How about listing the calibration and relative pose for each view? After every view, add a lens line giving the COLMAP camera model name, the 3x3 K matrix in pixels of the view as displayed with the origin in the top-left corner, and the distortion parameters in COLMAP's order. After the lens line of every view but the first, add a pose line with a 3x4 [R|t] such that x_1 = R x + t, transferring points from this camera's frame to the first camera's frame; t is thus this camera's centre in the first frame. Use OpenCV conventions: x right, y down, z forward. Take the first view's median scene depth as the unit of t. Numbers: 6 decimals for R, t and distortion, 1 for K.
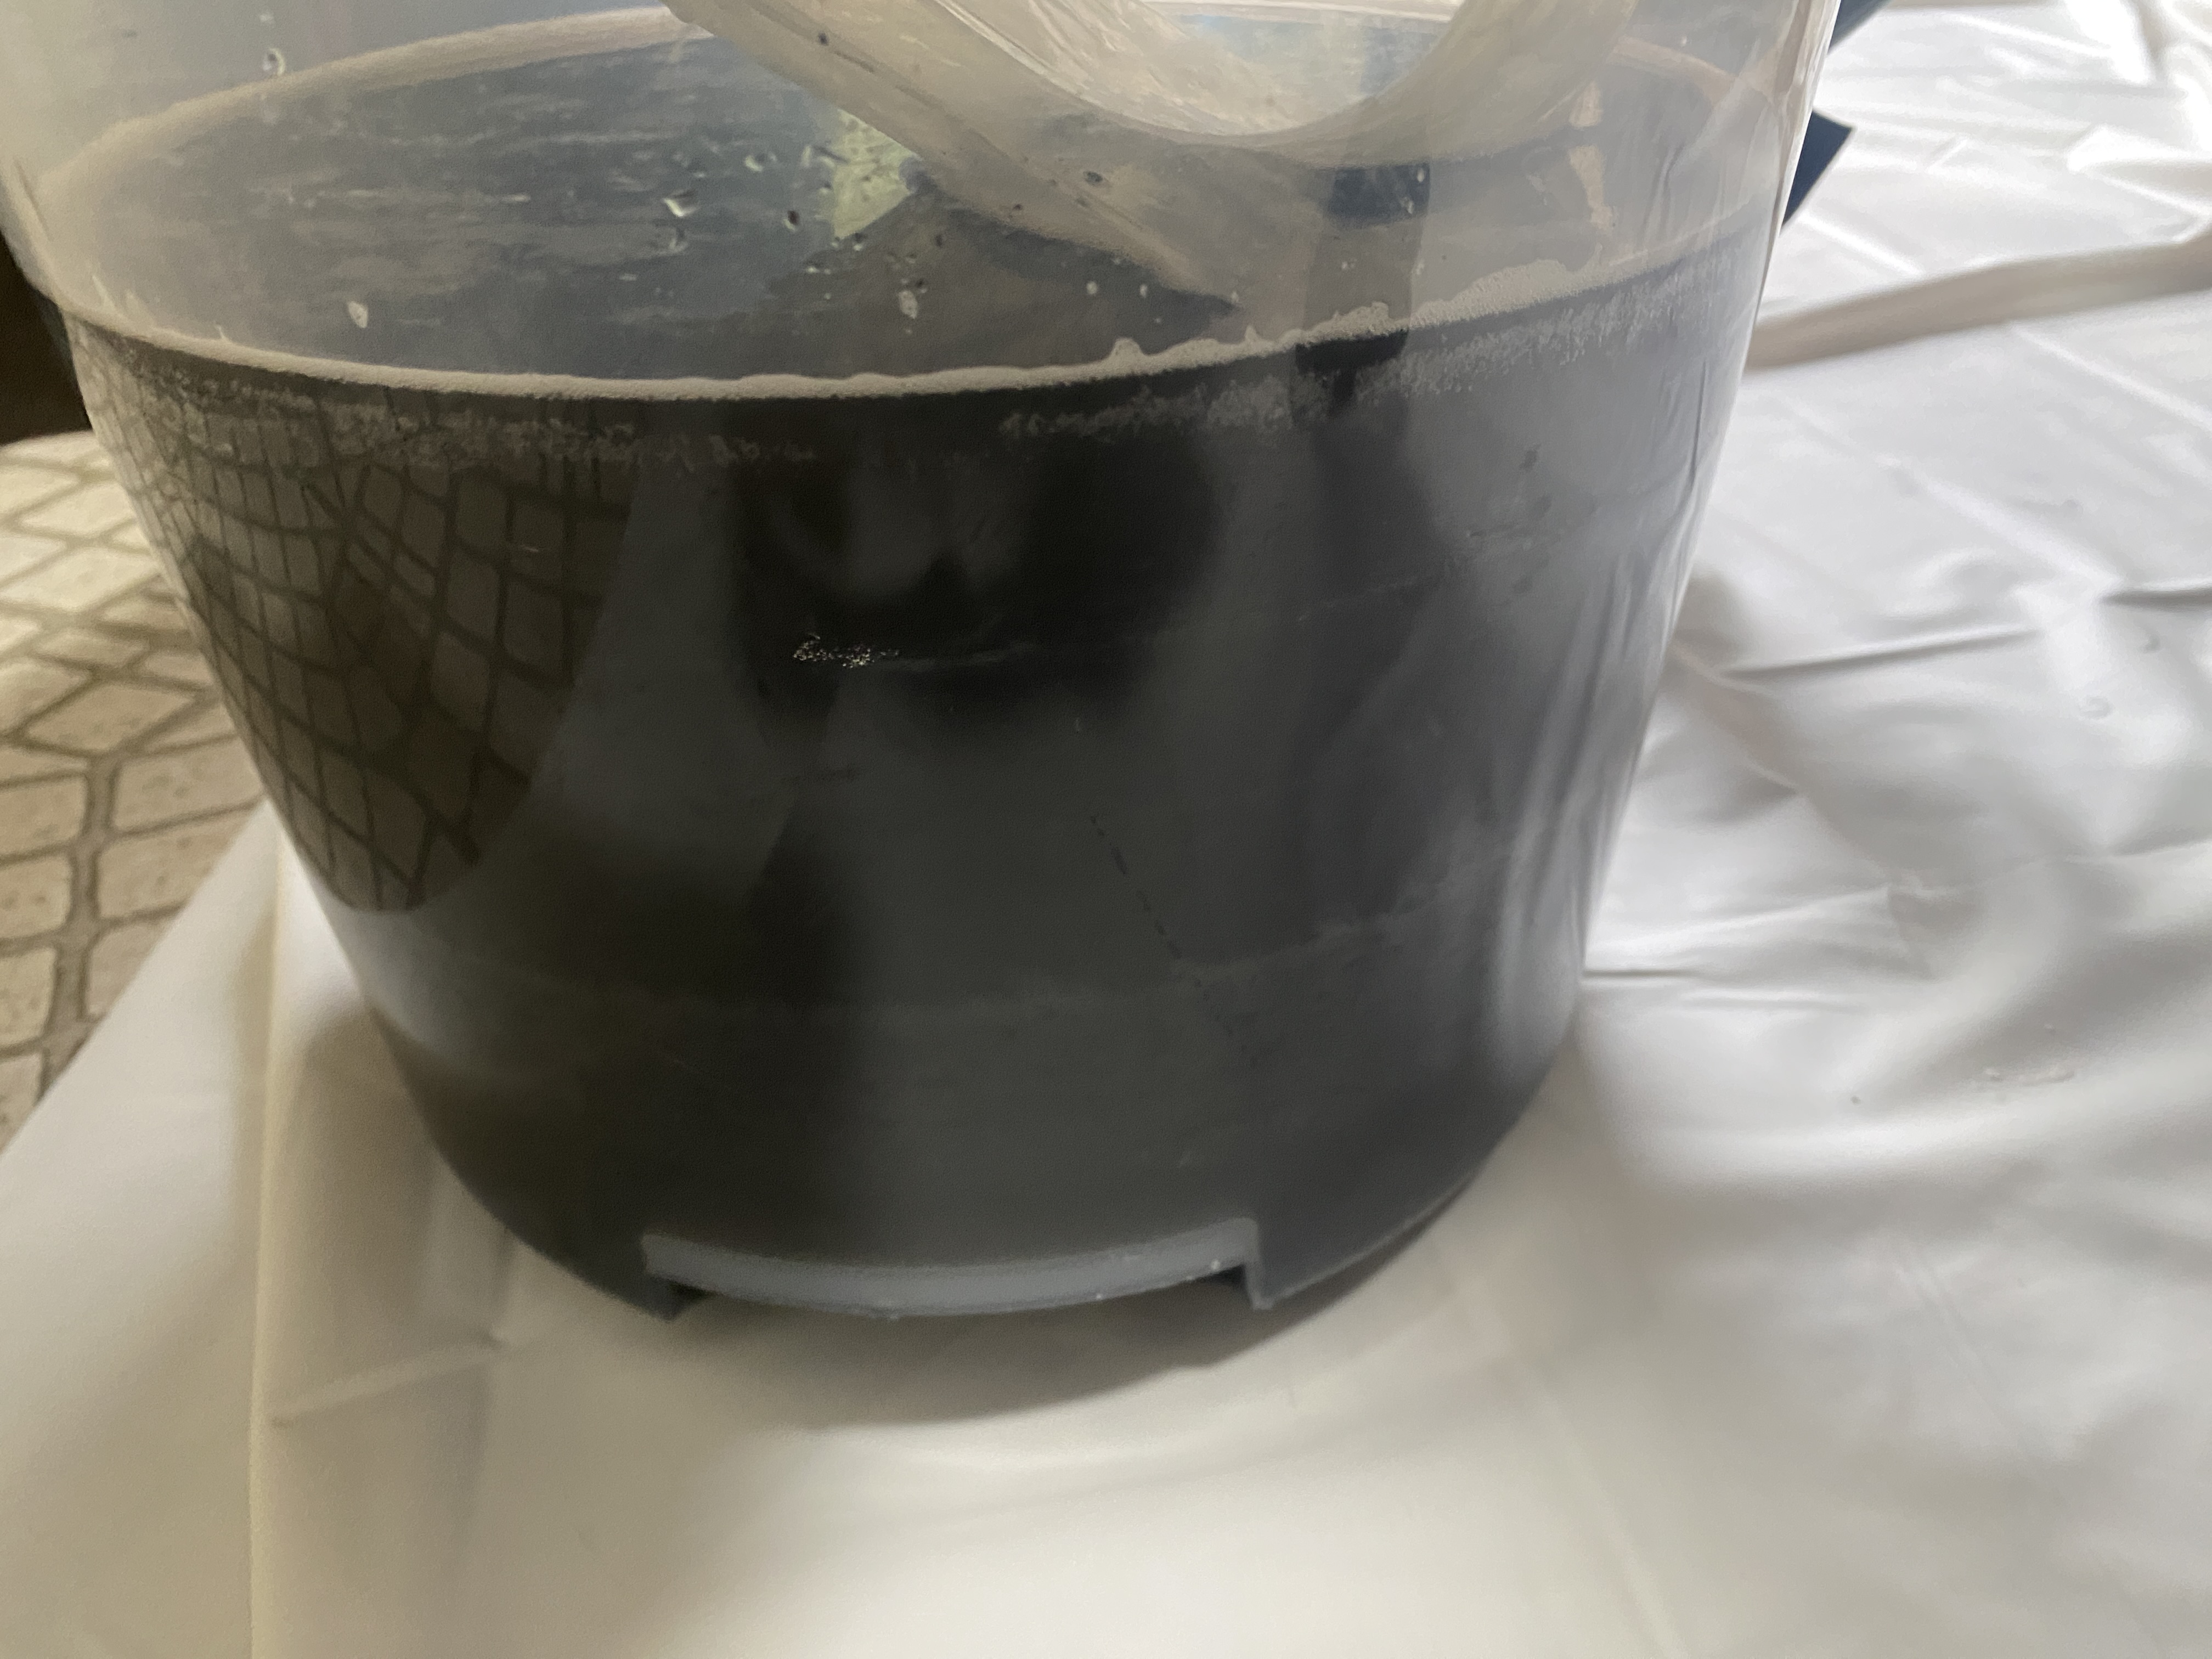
lens RADIAL K [[1642.5, 0, 1108.6], [0, 1642.5, 983.1], [0, 0, 1]] dist [0.006563, -0.036958]
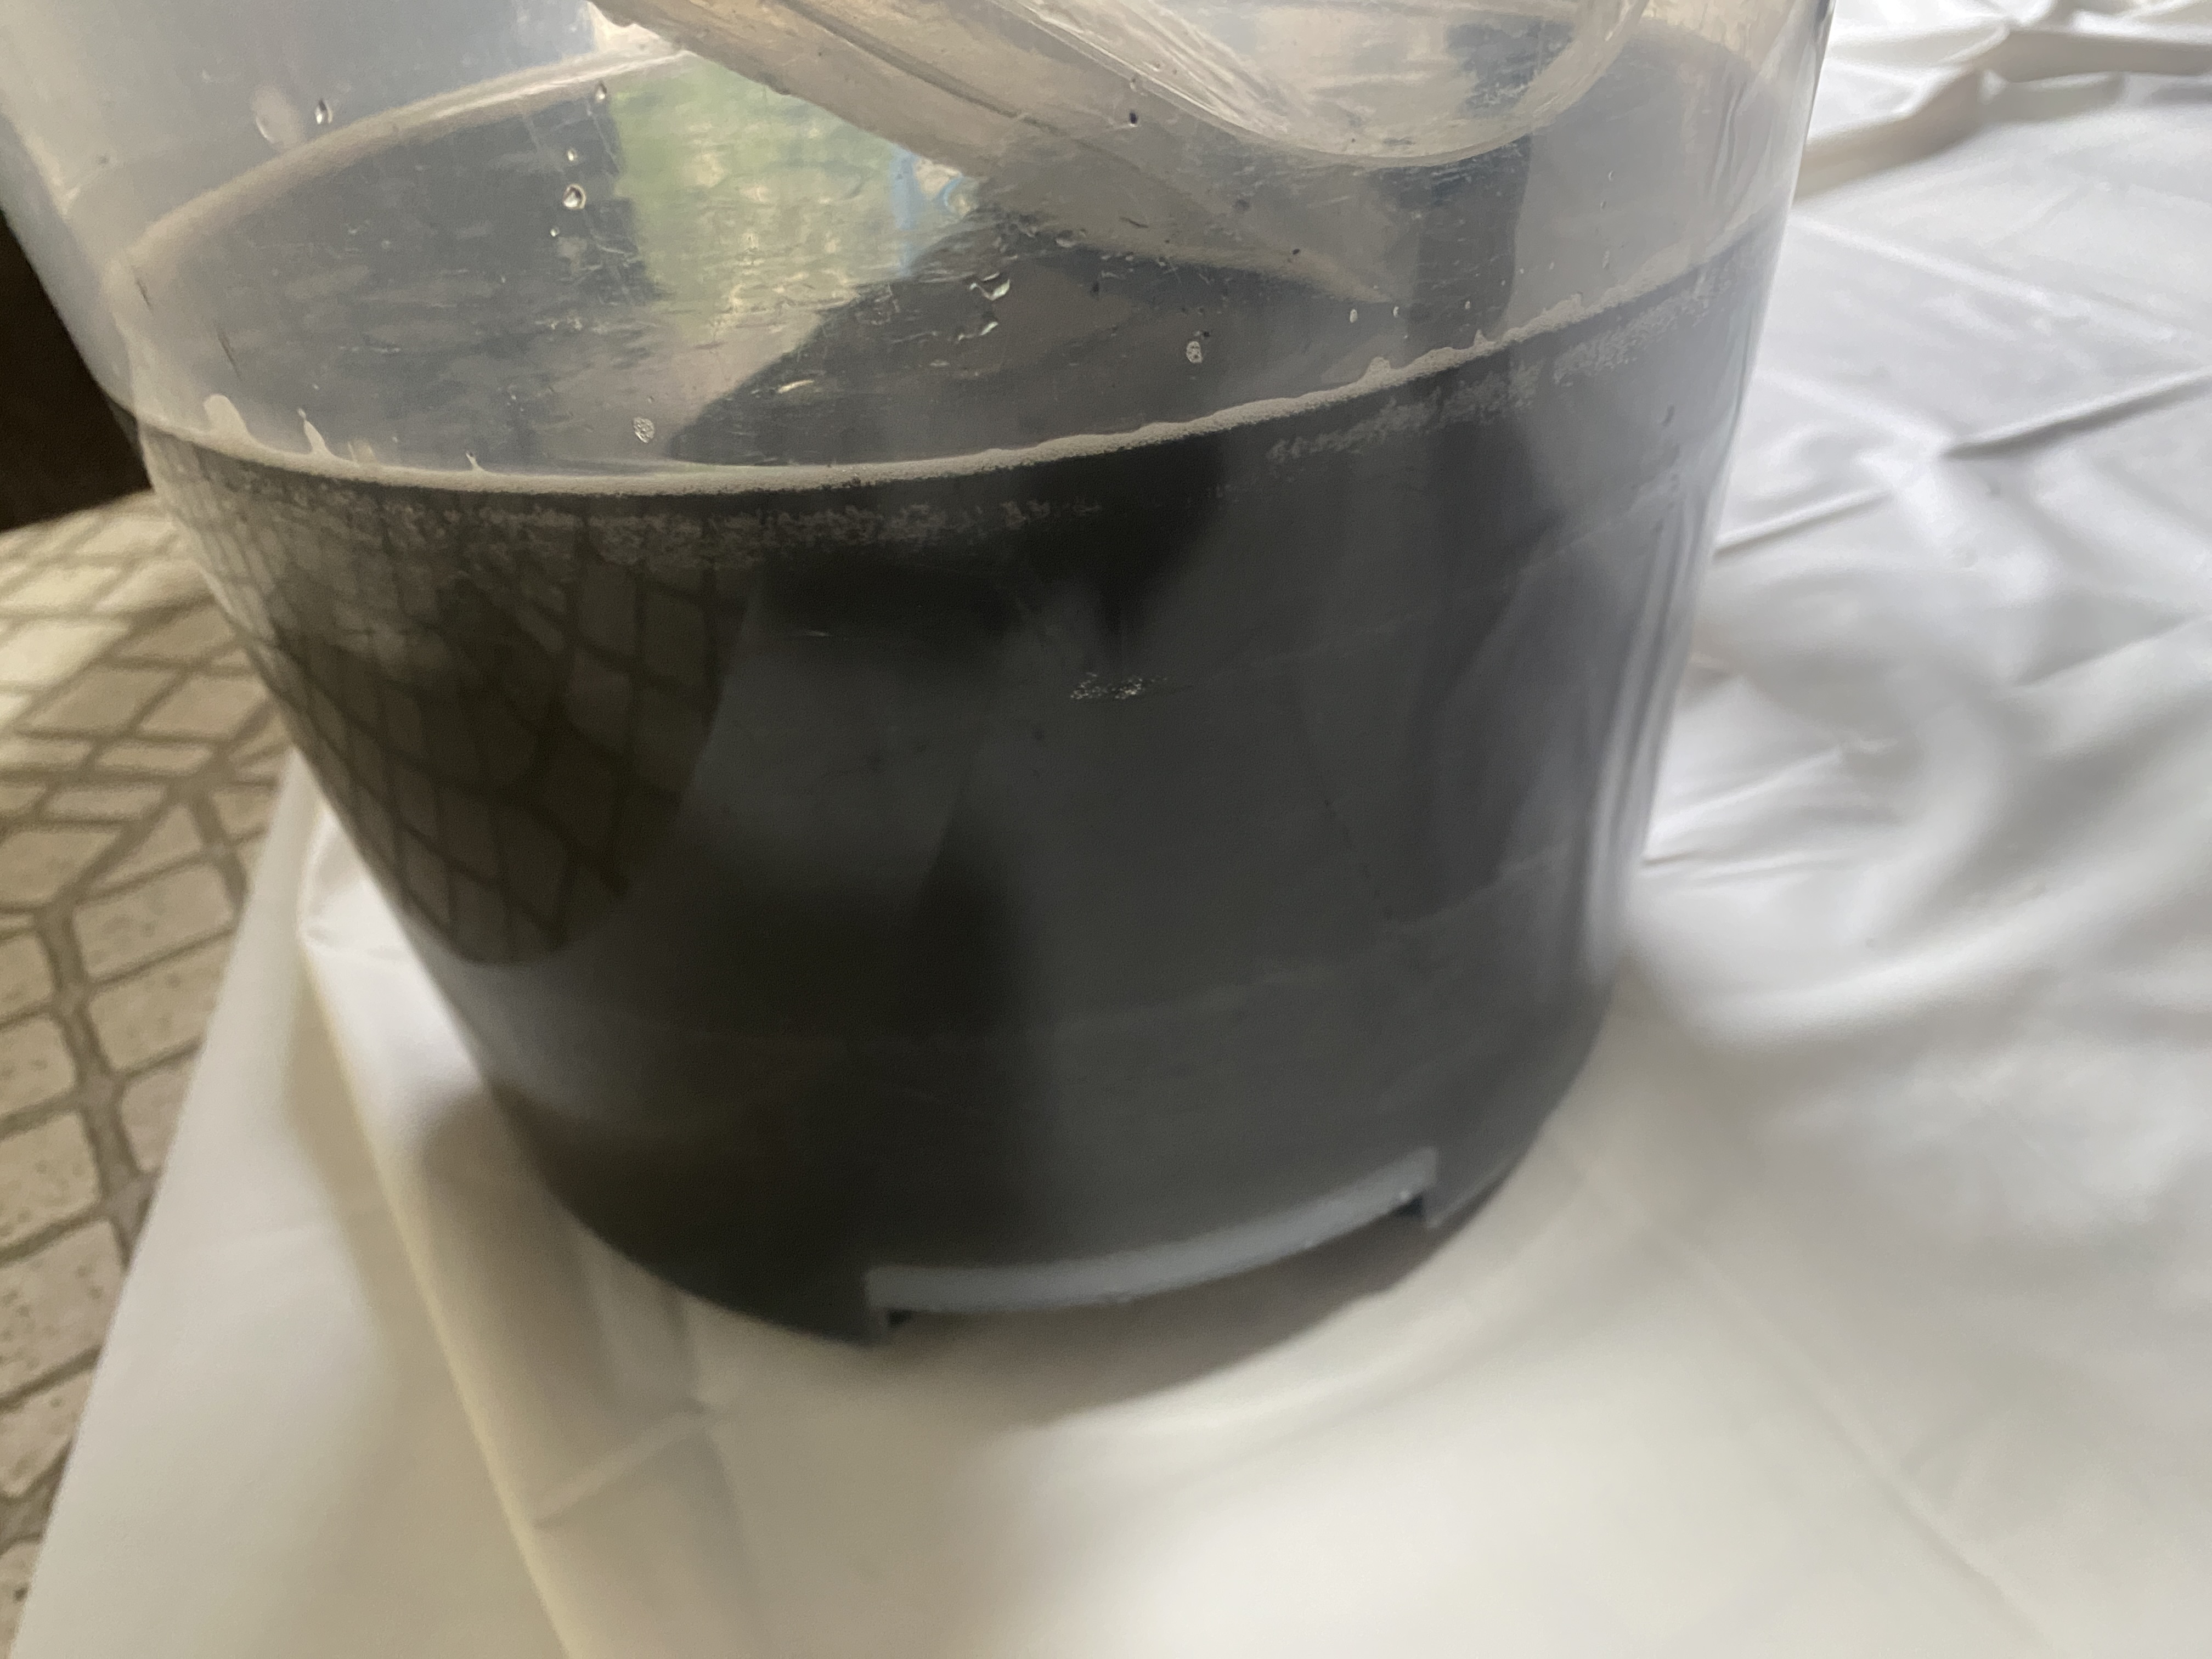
lens RADIAL K [[1619.5, 0, 1108.5], [0, 1619.5, 985.2], [0, 0, 1]] dist [0.041714, -0.092582]
pose [[0.977718, -0.175216, 0.115618, -0.161118], [0.172511, 0.984452, 0.033086, -0.023134], [-0.119617, -0.012403, 0.992743, -0.021744]]
